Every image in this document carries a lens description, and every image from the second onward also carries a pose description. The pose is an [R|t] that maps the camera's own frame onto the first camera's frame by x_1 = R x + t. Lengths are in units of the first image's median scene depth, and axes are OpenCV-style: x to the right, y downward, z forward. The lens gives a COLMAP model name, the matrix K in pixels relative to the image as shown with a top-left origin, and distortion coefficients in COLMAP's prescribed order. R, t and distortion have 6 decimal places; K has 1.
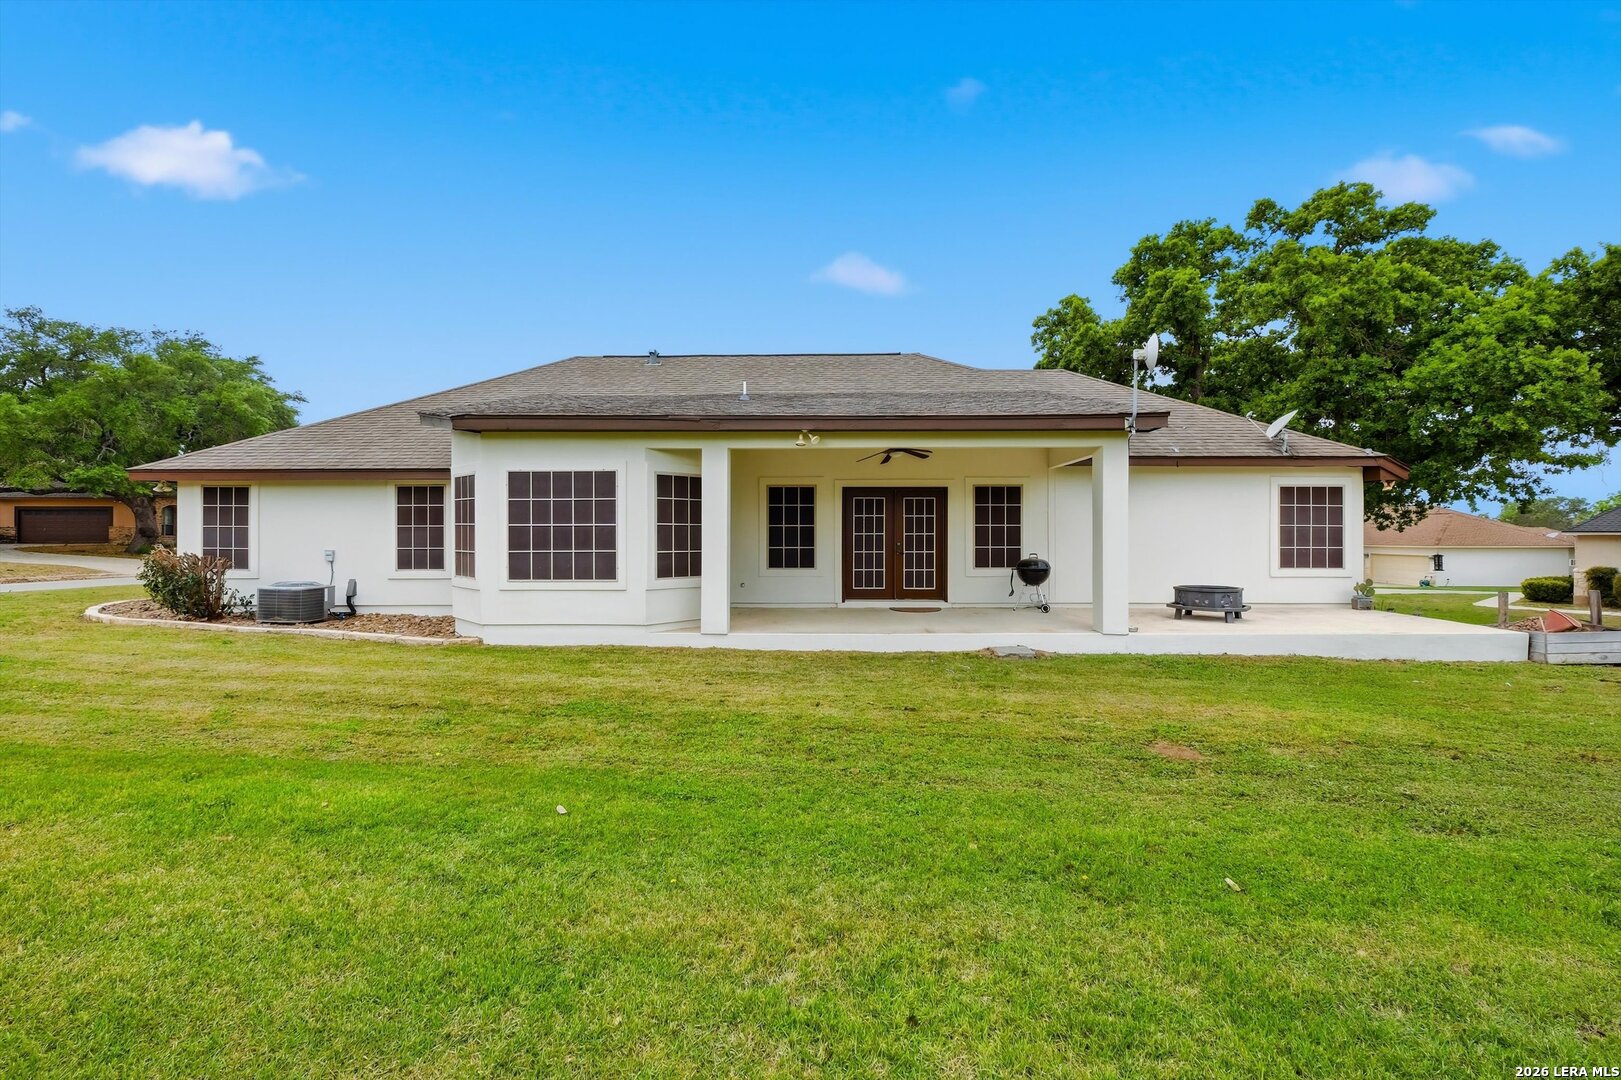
lens RADIAL K [[722.9, 0, 825.0], [0, 722.9, 537.8], [0, 0, 1]] dist [-0.001792, -0.000795]
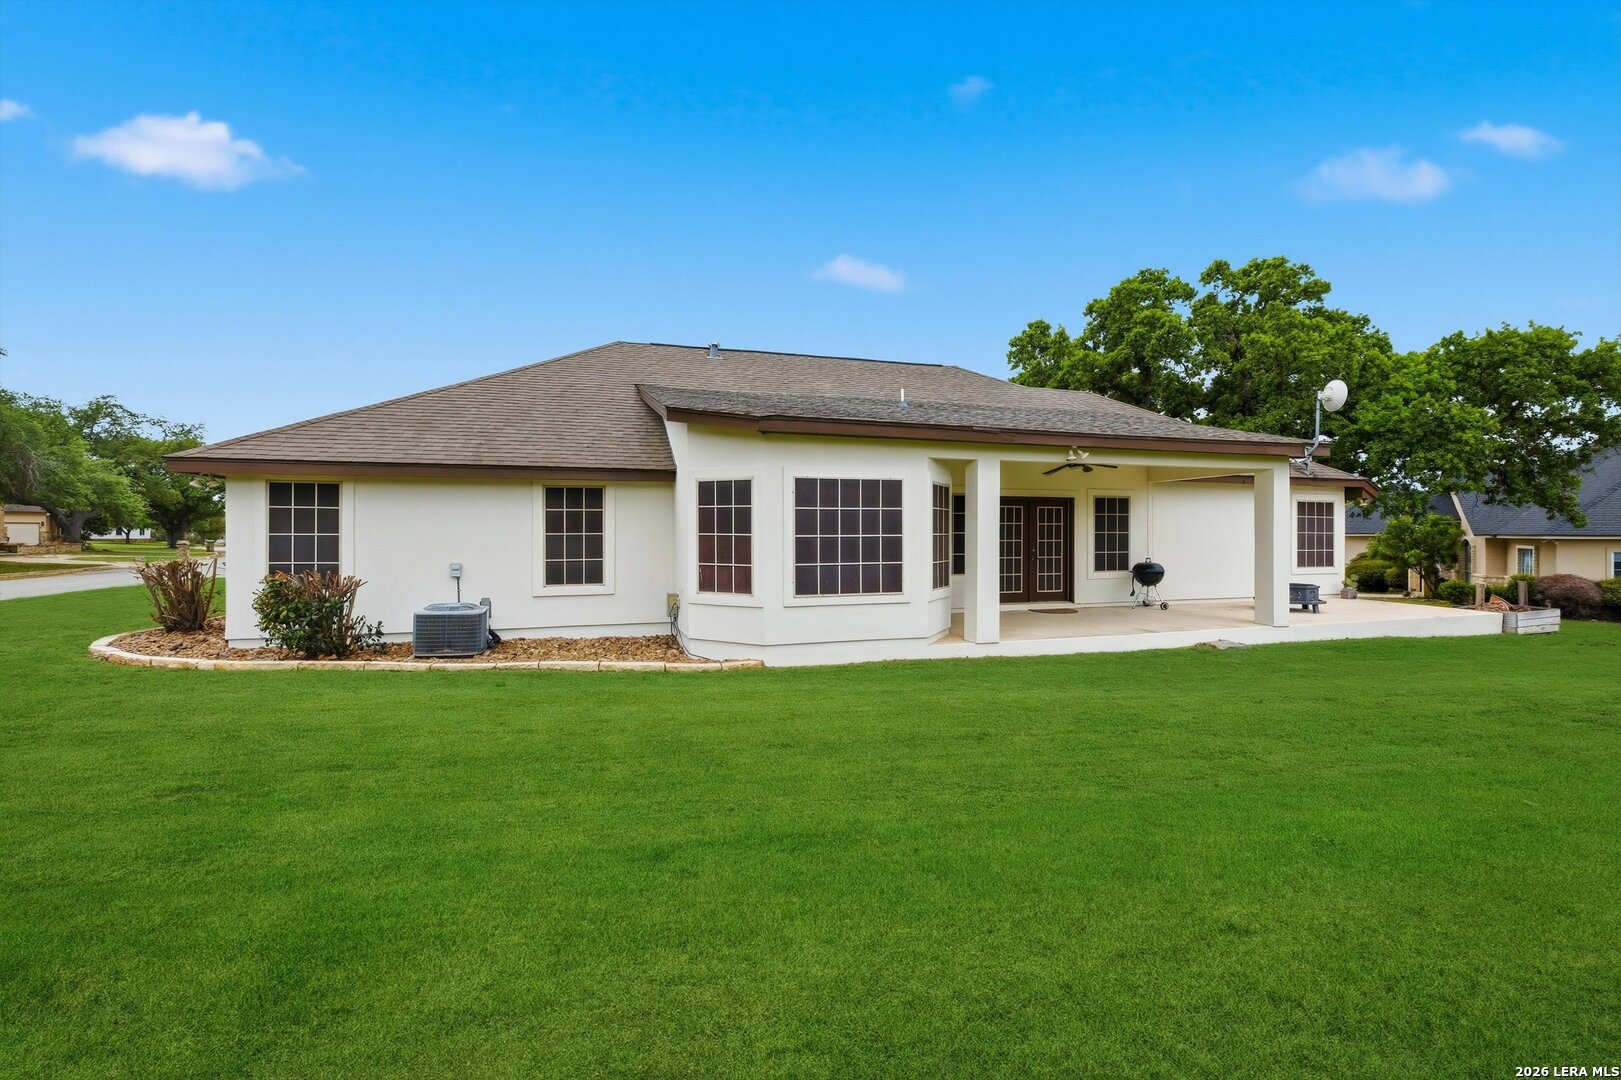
lens RADIAL K [[722.9, 0, 824.9], [0, 722.9, 541.7], [0, 0, 1]] dist [-0.001792, -0.000795]
pose [[0.944730, -0.003651, 0.327829, -0.560426], [-0.000309, 0.999928, 0.012027, -0.017139], [-0.327849, -0.011464, 0.944661, 0.093697]]
